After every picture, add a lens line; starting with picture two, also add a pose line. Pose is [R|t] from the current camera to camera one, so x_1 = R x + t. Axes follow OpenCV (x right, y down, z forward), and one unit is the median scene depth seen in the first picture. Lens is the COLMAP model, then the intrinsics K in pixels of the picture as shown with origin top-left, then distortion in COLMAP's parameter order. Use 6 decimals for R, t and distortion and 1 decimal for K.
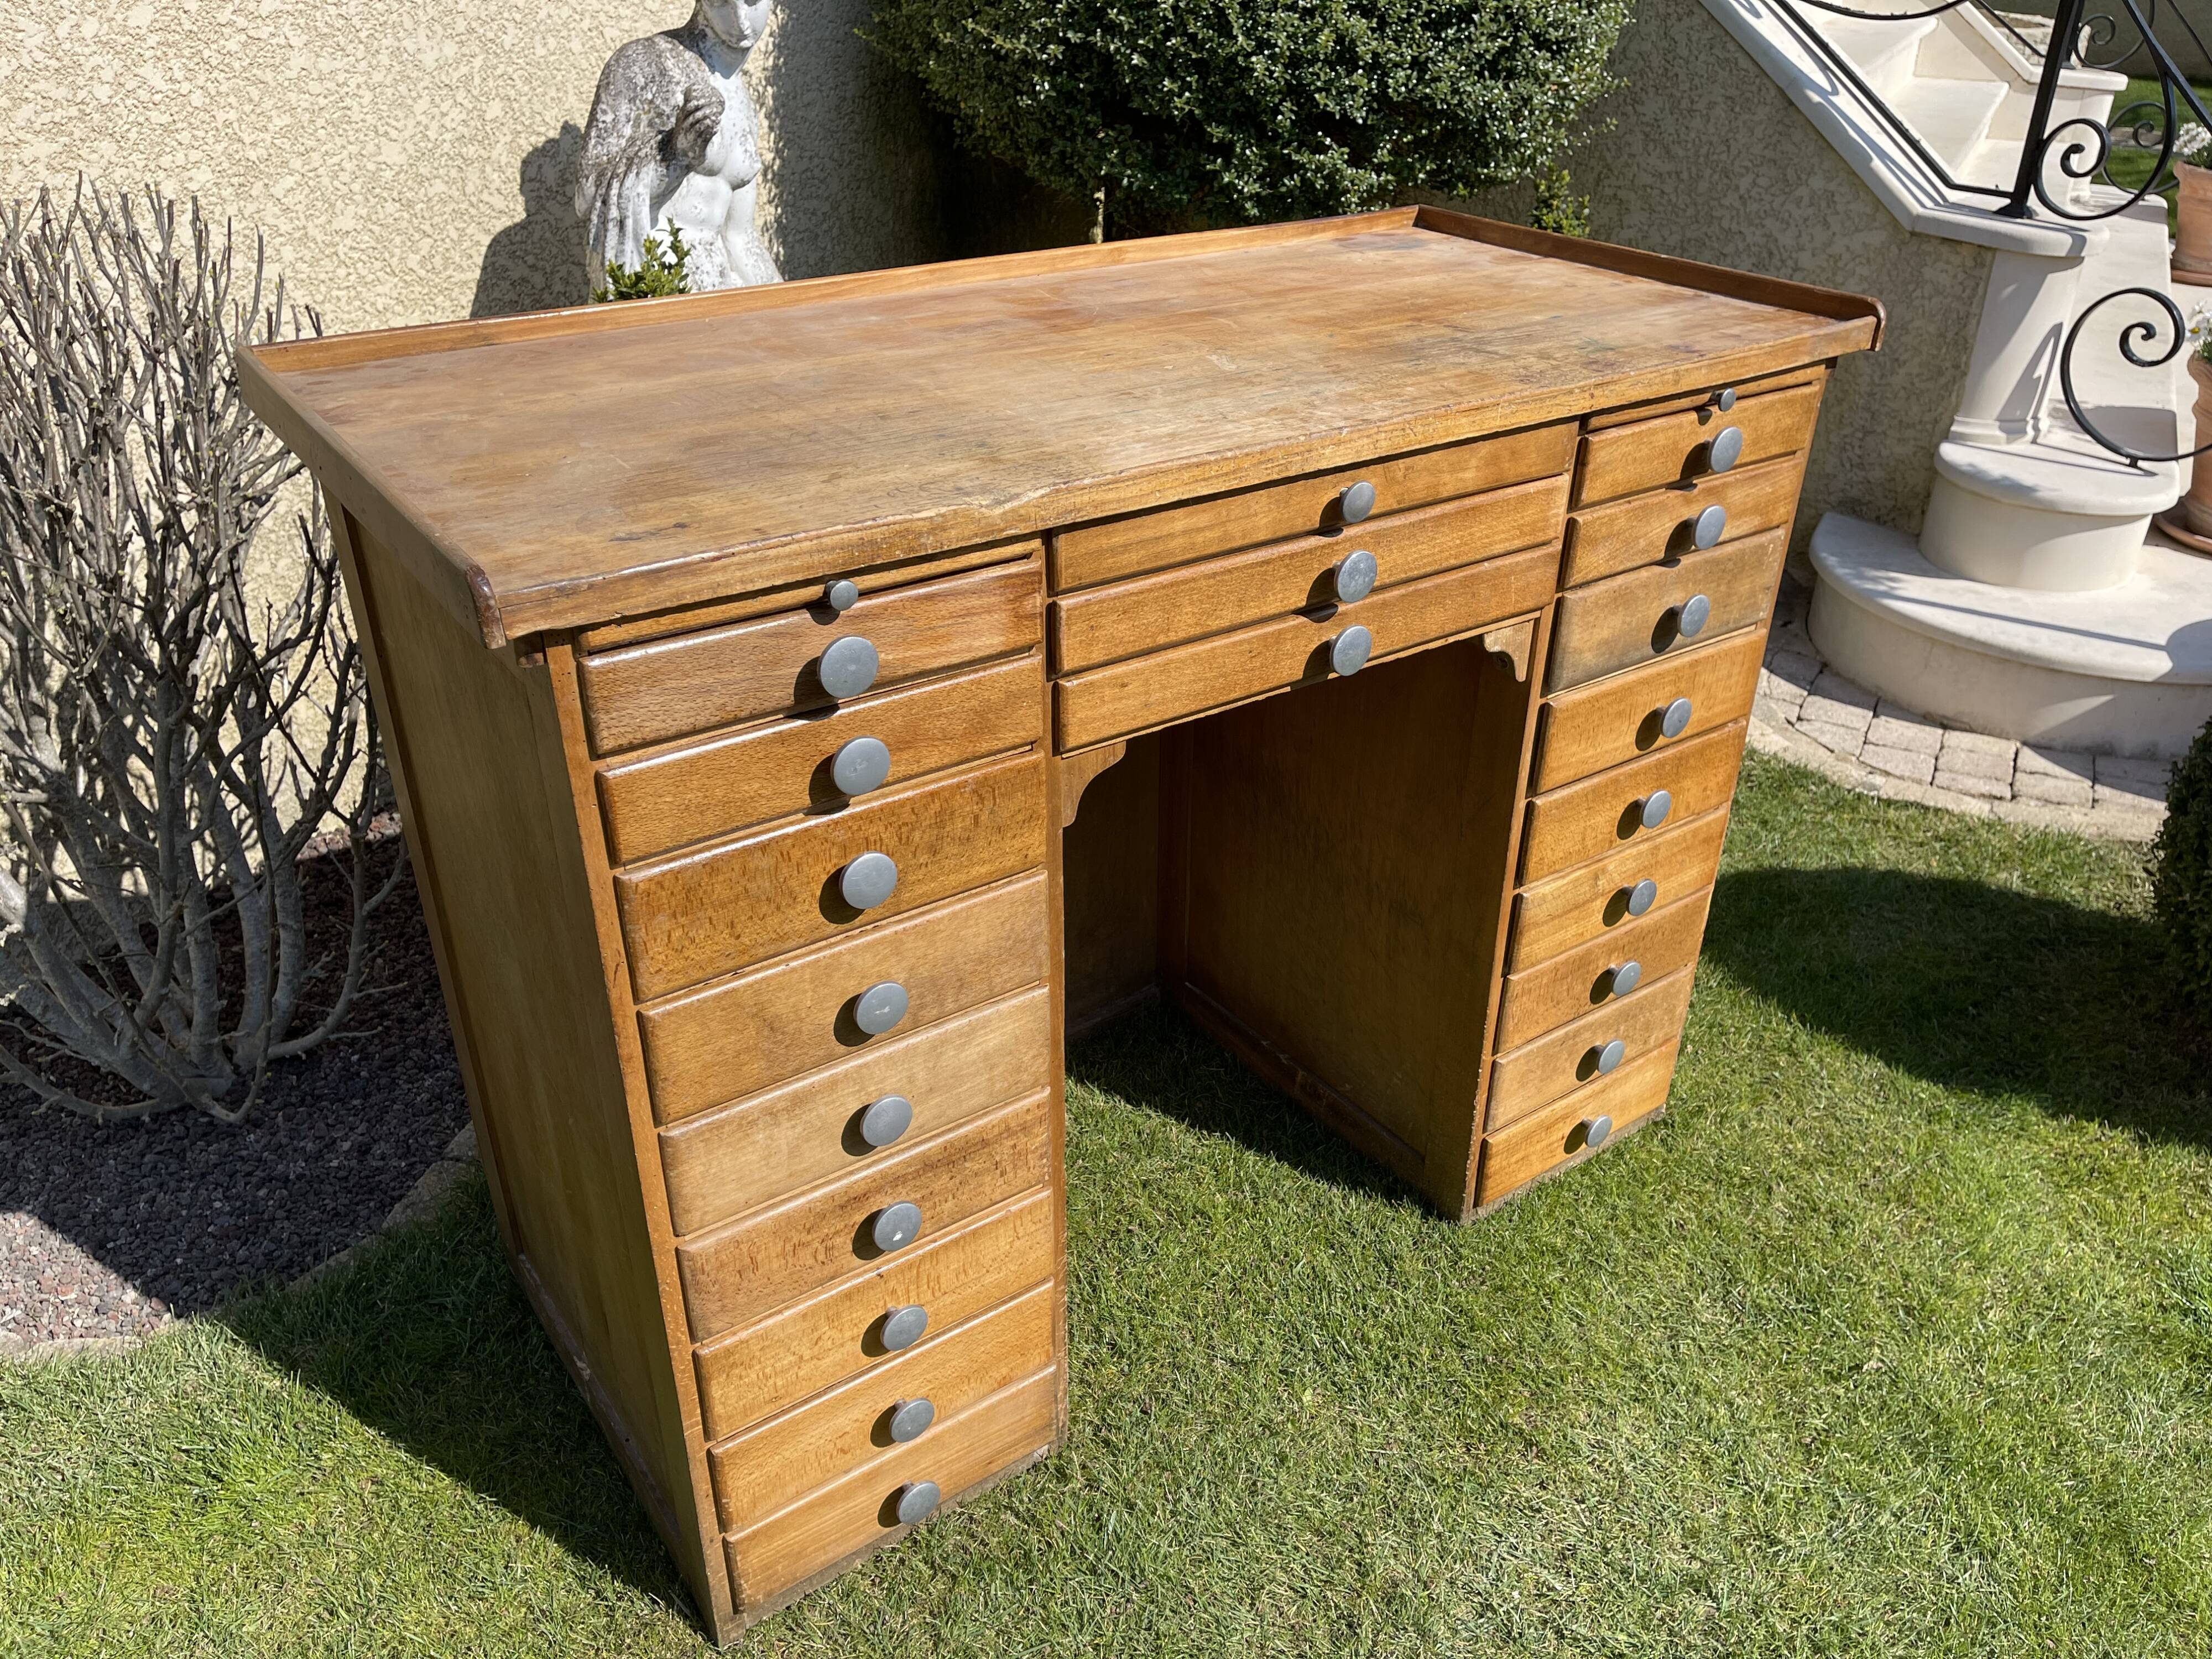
lens RADIAL K [[1684.3, 0, 1119.9], [0, 1684.3, 841.8], [0, 0, 1]] dist [0.061209, -0.068881]
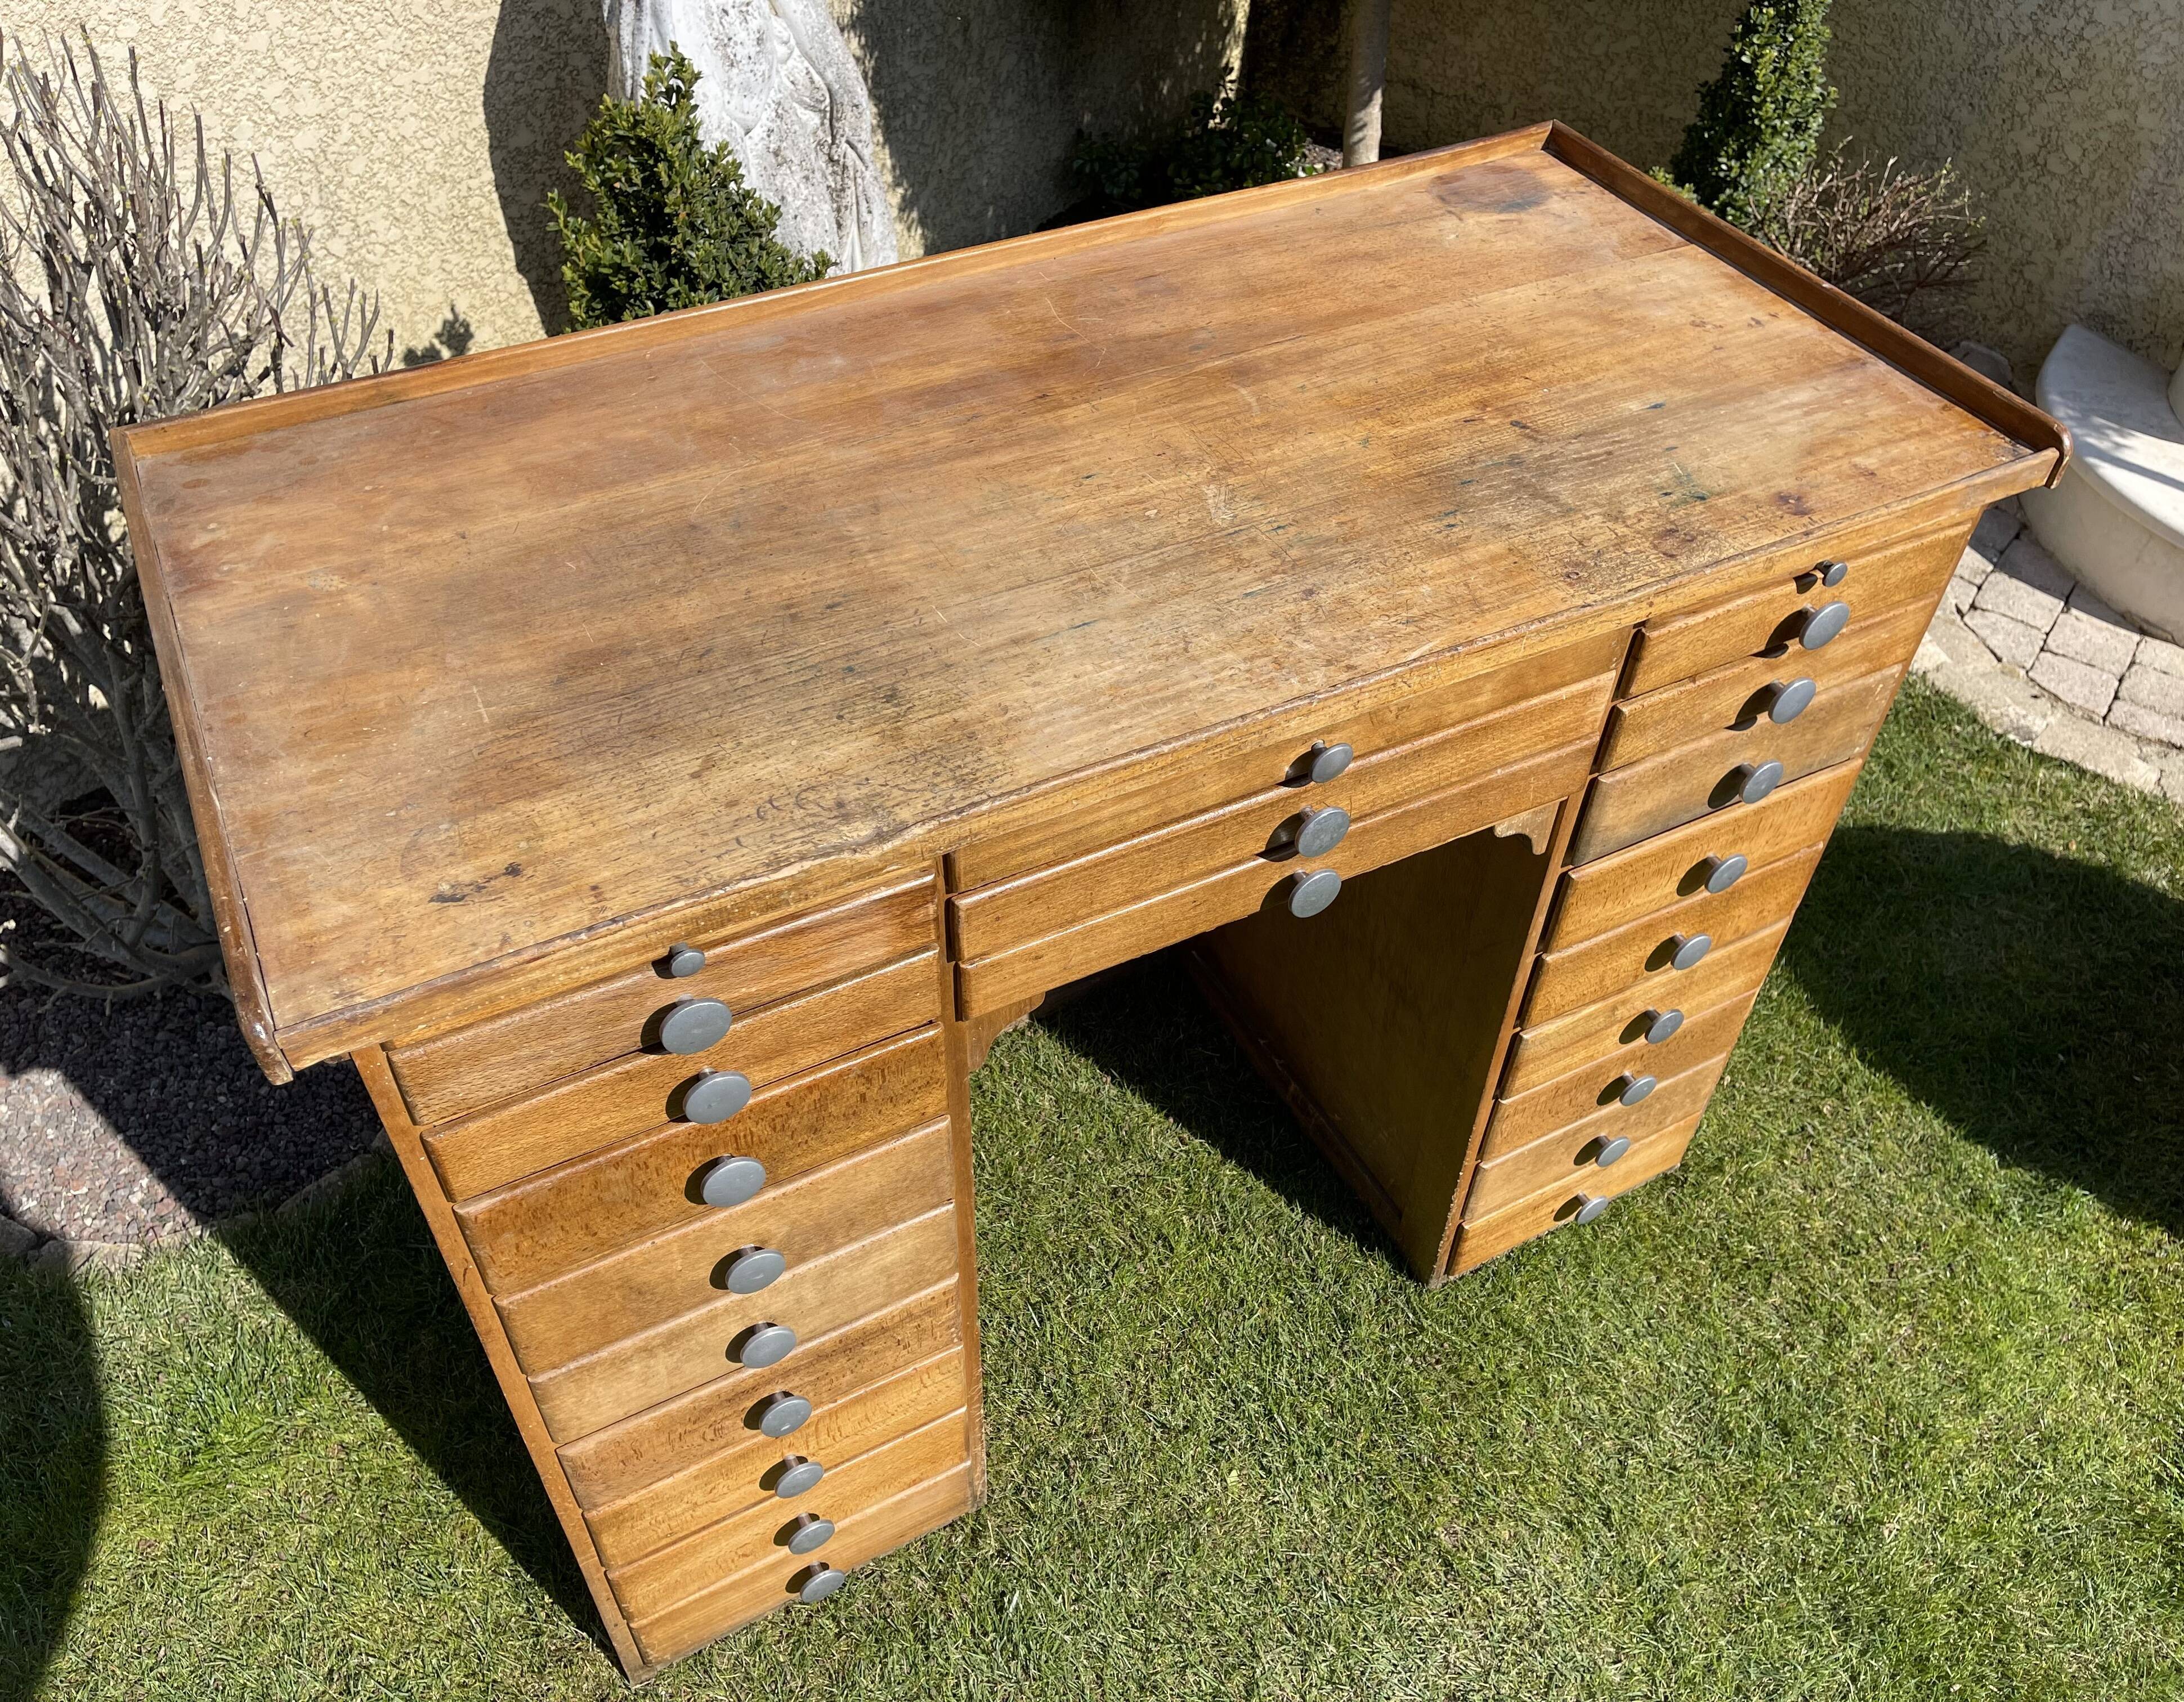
lens RADIAL K [[1730.3, 0, 1071.5], [0, 1730.3, 853.3], [0, 0, 1]] dist [0.061551, -0.071367]
pose [[0.990241, 0.103001, -0.093878, 0.081766], [-0.074727, 0.961023, 0.266179, -0.319090], [0.117636, -0.256566, 0.959341, 0.105975]]
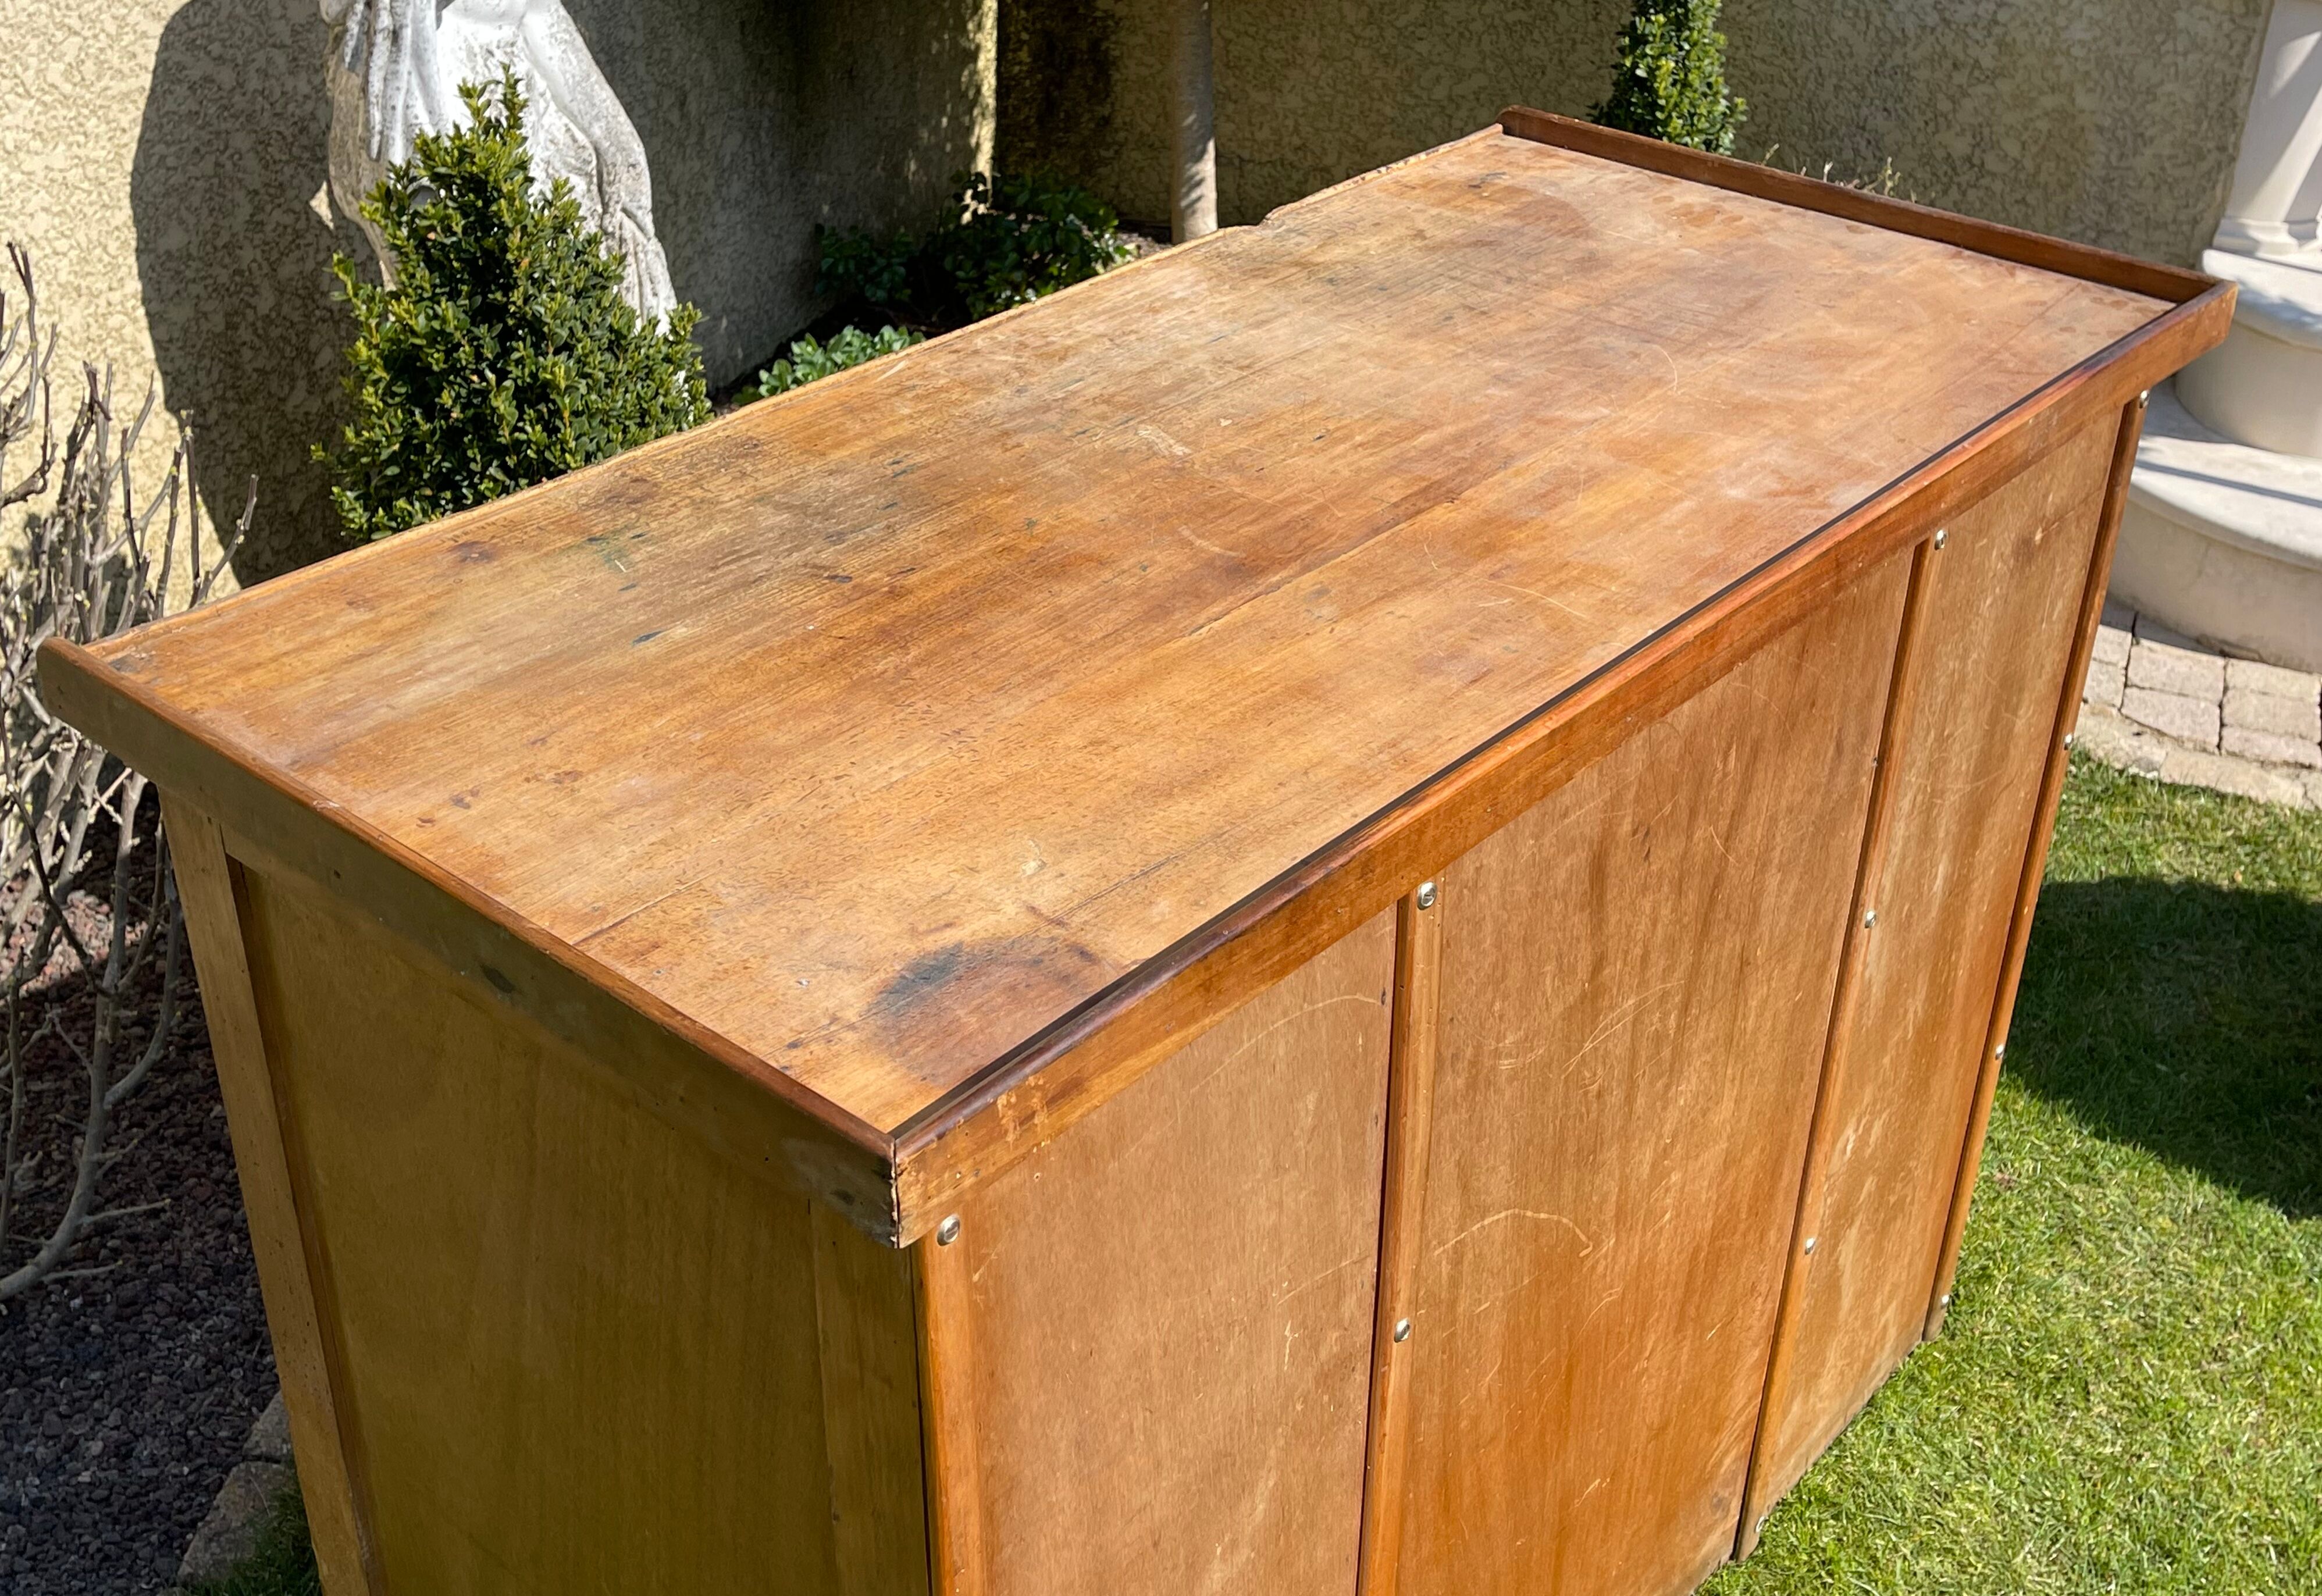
lens RADIAL K [[2588.3, 0, 1203.1], [0, 2588.3, 720.0], [0, 0, 1]] dist [0.027477, 0.000000]
pose [[0.992946, -0.035916, 0.112998, -0.159141], [0.033456, 0.999162, 0.023598, -0.165330], [-0.113750, -0.019651, 0.993315, -0.118048]]
